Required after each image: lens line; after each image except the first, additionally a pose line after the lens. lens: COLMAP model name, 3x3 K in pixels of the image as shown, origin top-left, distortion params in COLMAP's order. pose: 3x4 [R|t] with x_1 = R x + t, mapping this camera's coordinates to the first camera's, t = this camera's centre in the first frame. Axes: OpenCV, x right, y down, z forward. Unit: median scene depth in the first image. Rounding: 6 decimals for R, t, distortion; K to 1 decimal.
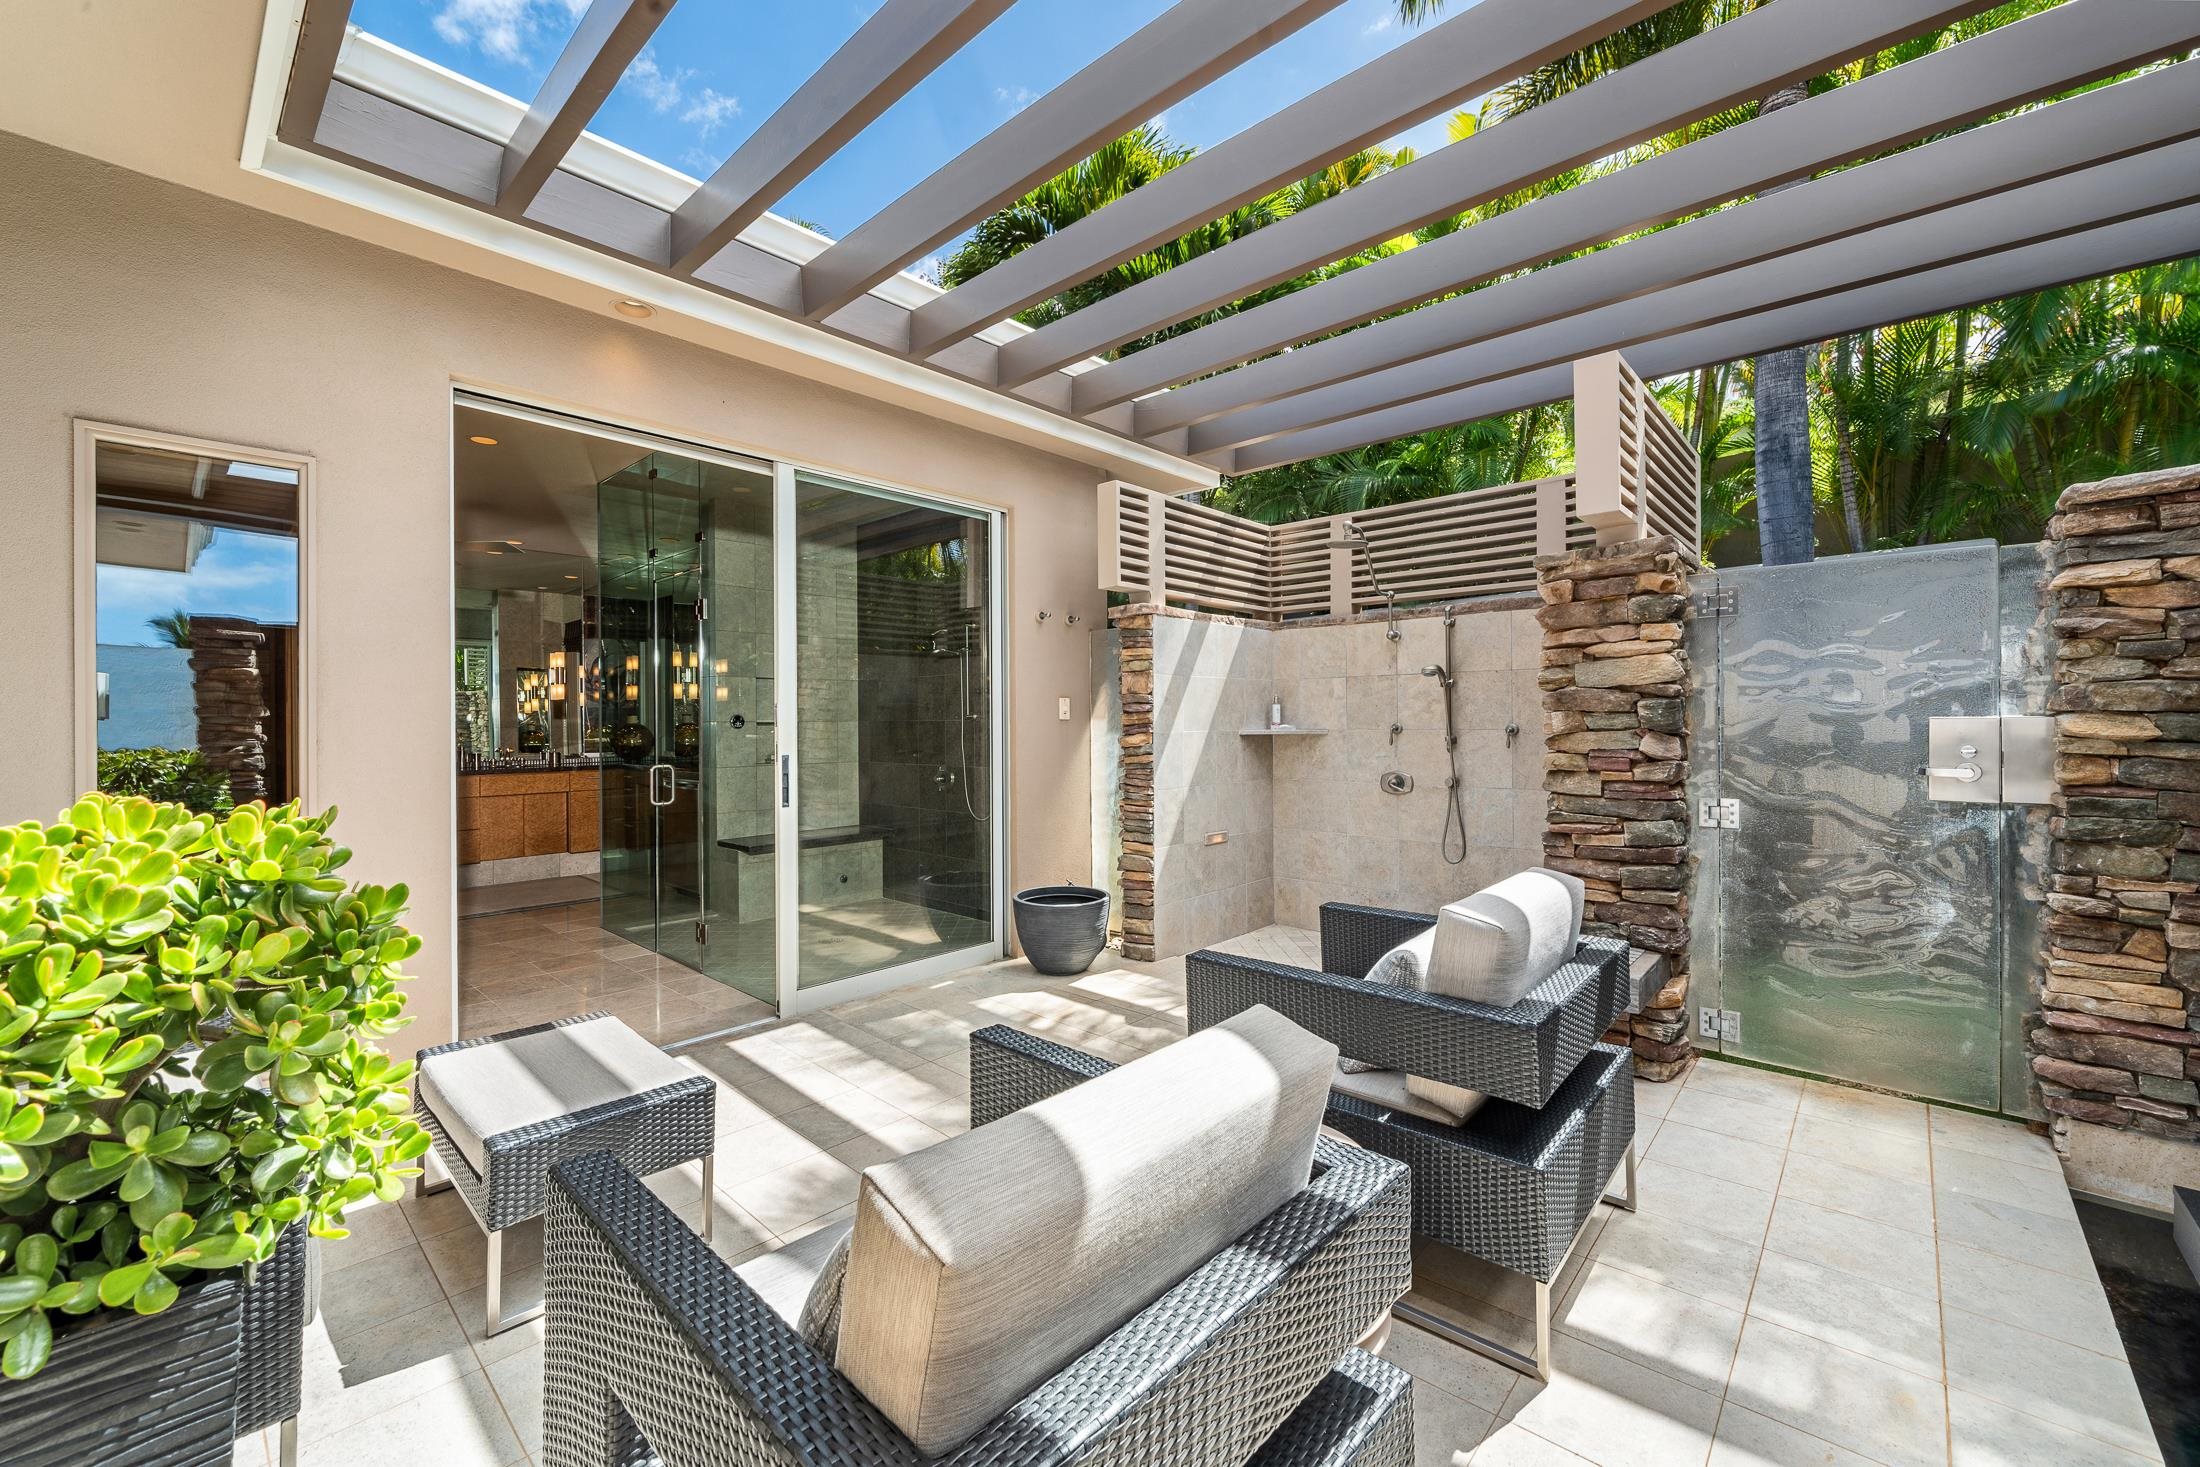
lens RADIAL K [[868.9, 0, 1110.2], [0, 868.9, 718.3], [0, 0, 1]] dist [-0.000585, -0.000035]
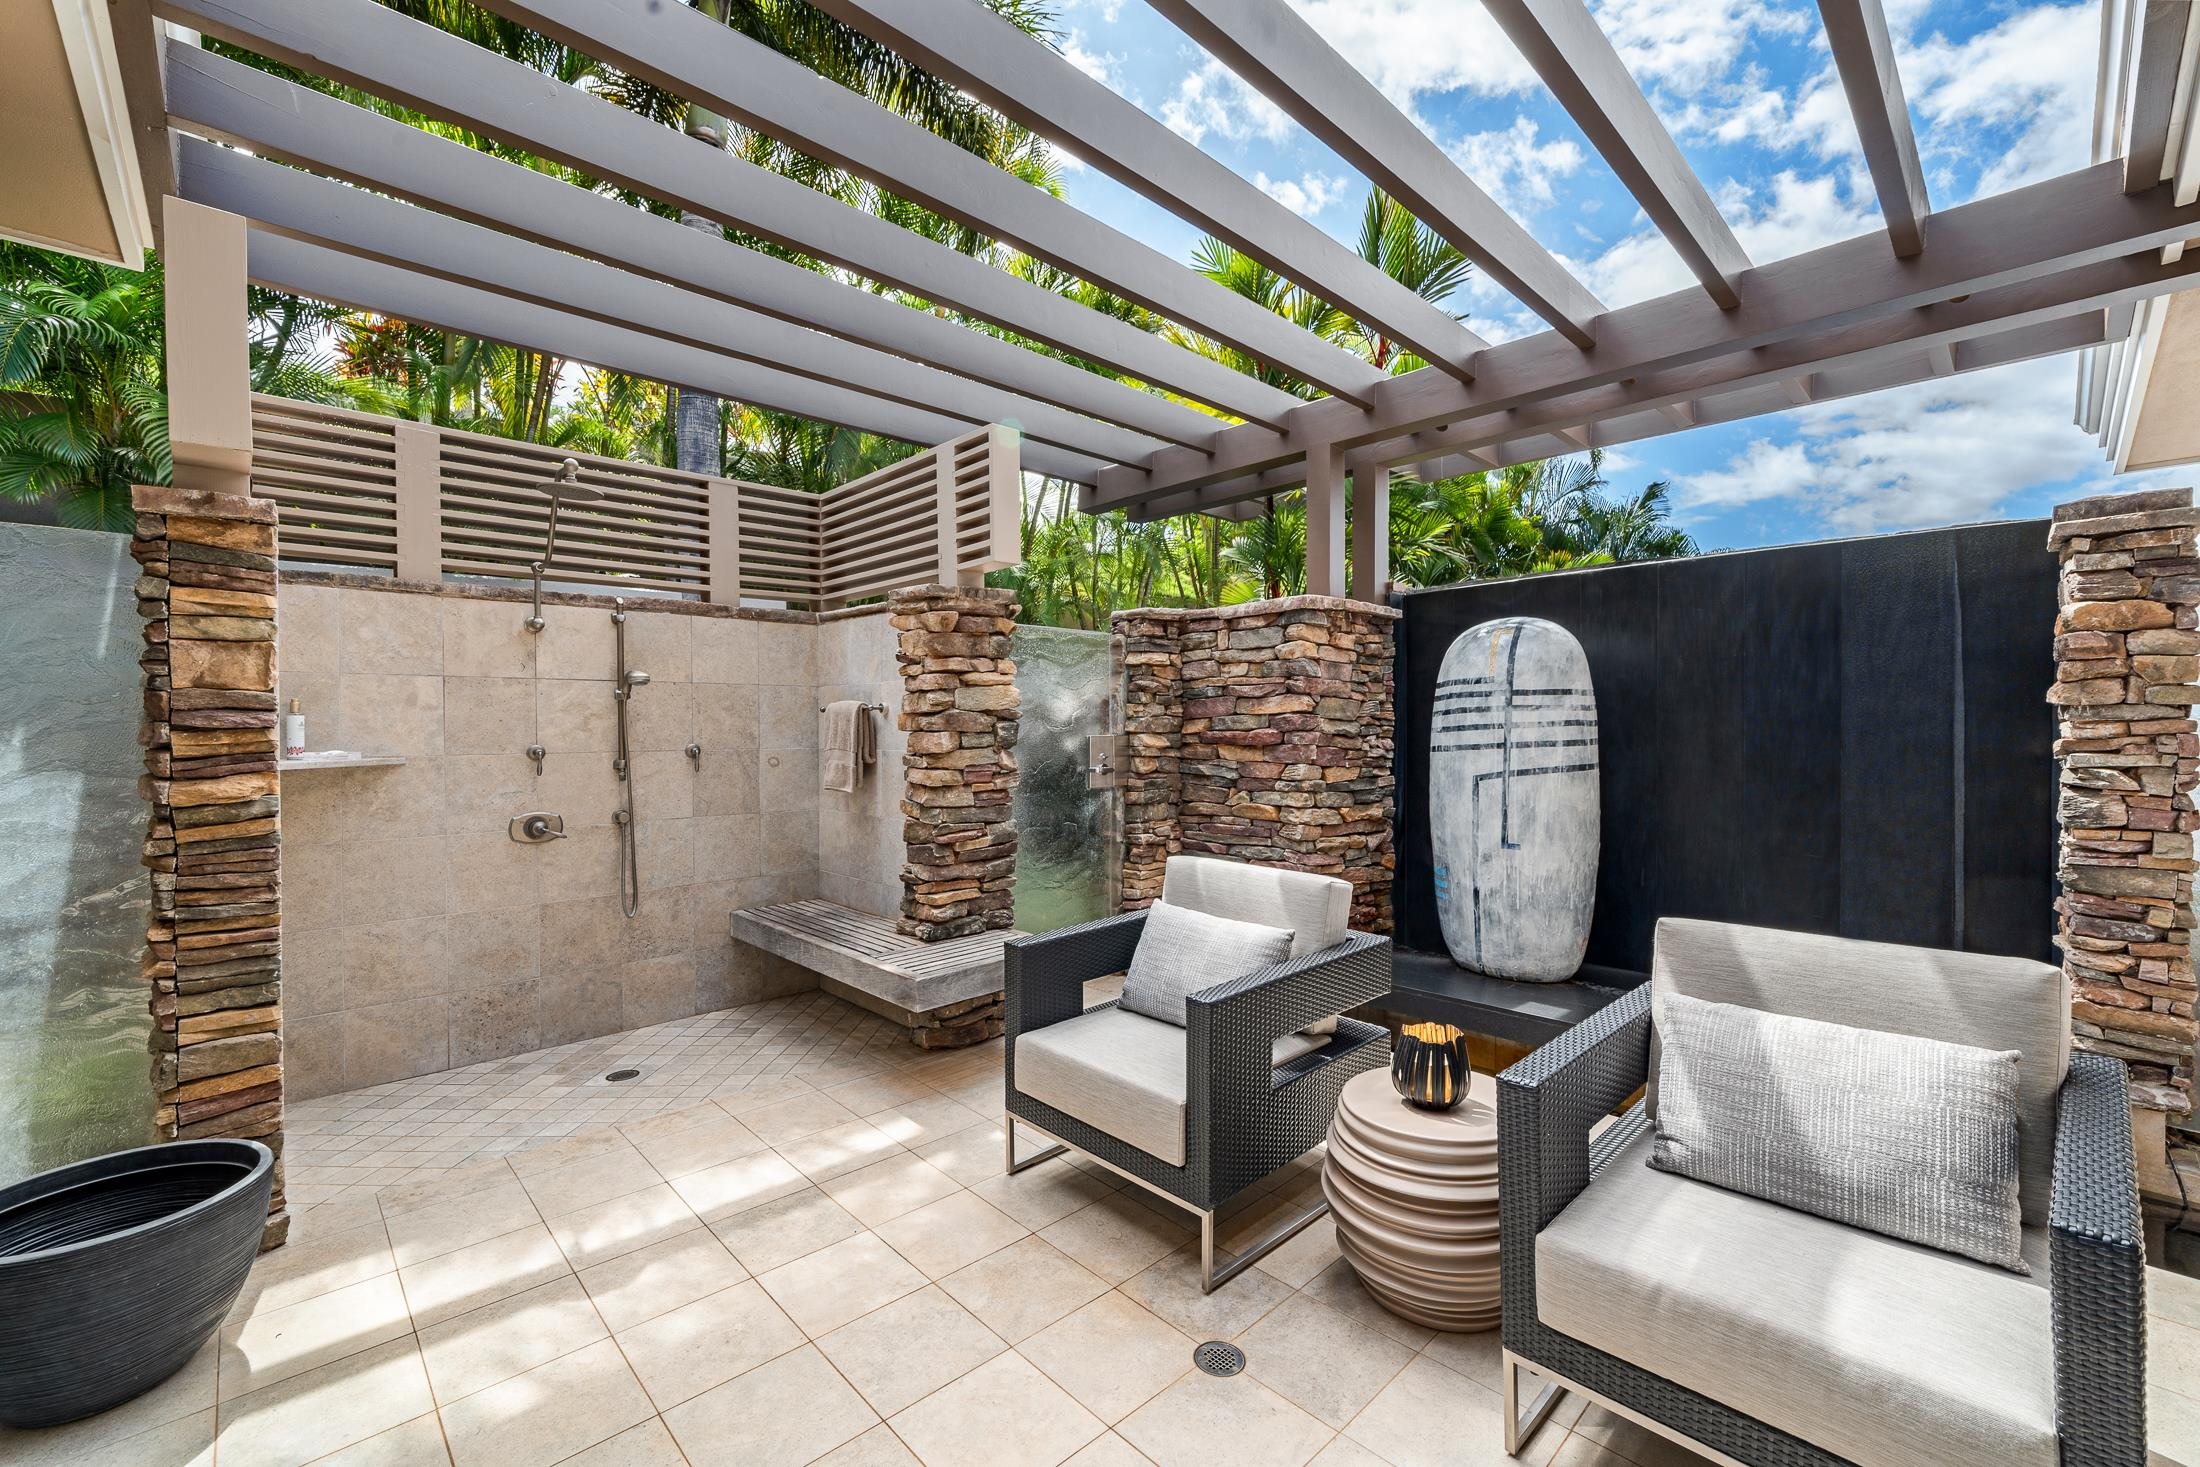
lens RADIAL K [[906.1, 0, 1100.0], [0, 906.1, 733.5], [0, 0, 1]] dist [-0.000254, -0.000012]
pose [[0.080231, -0.001404, 0.996775, -0.423484], [0.001553, 0.999998, 0.001284, -0.004762], [-0.996775, 0.001445, 0.080233, 0.511339]]
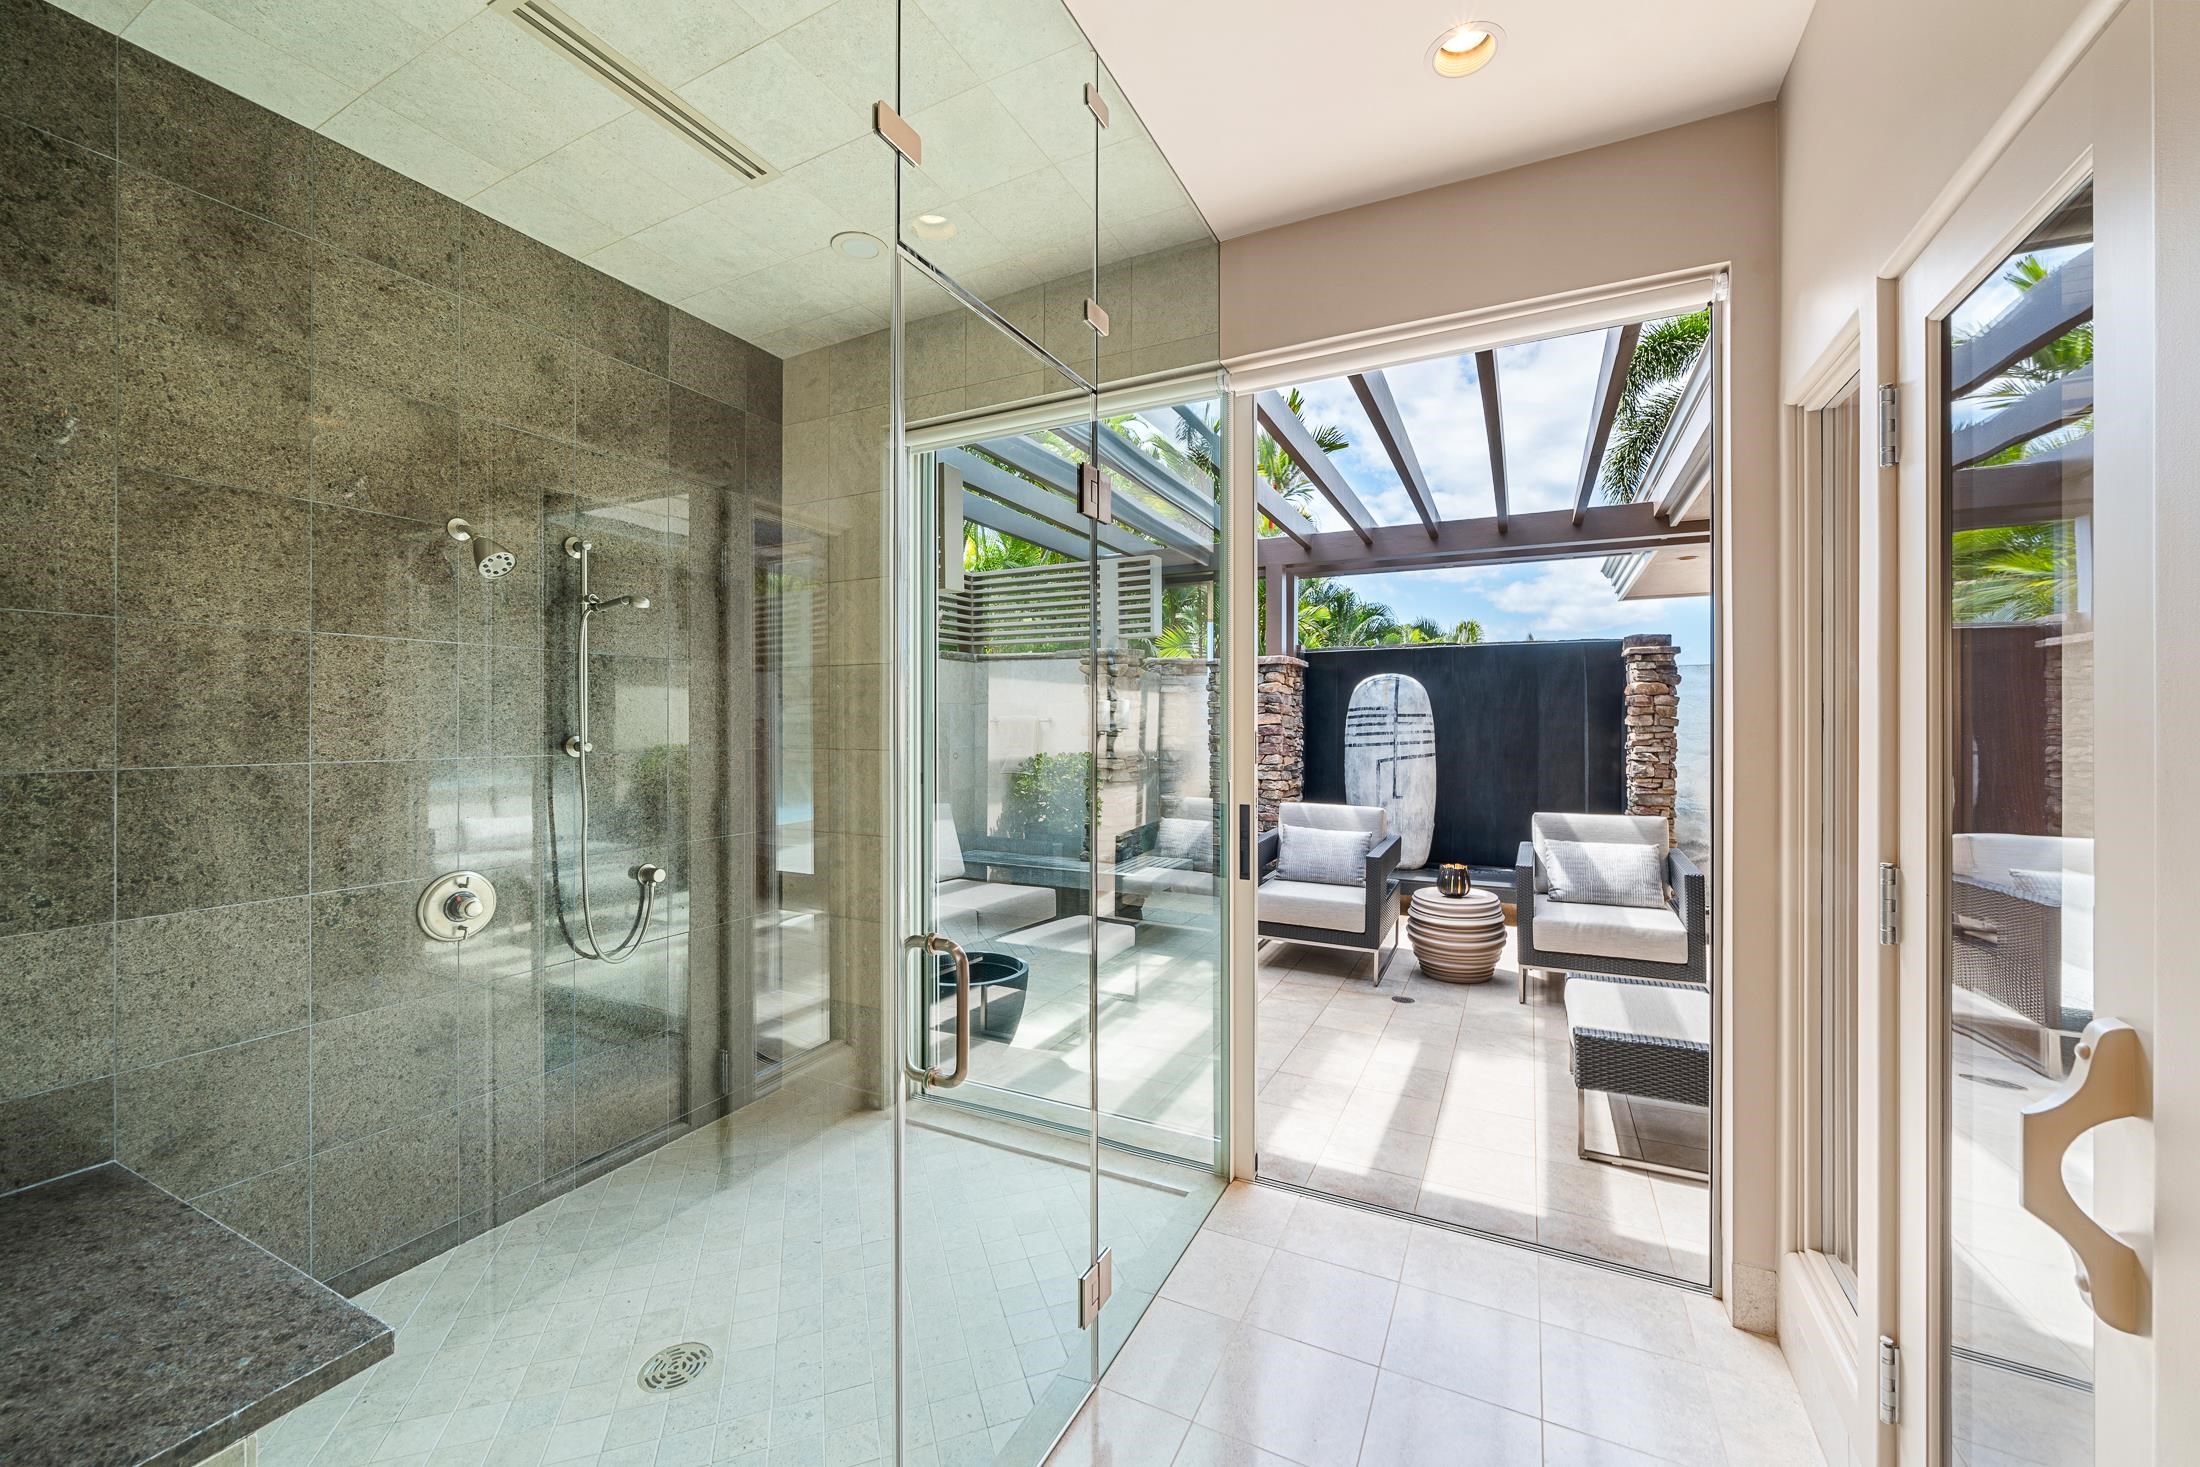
lens RADIAL K [[834.5, 0, 1100.0], [0, 834.5, 733.5], [0, 0, 1]] dist [-0.011754, -0.000036]
pose [[-0.253409, -0.005609, 0.967343, -0.828649], [-0.000349, 0.999984, 0.005707, -0.017730], [-0.967359, 0.001108, -0.253407, 1.074188]]
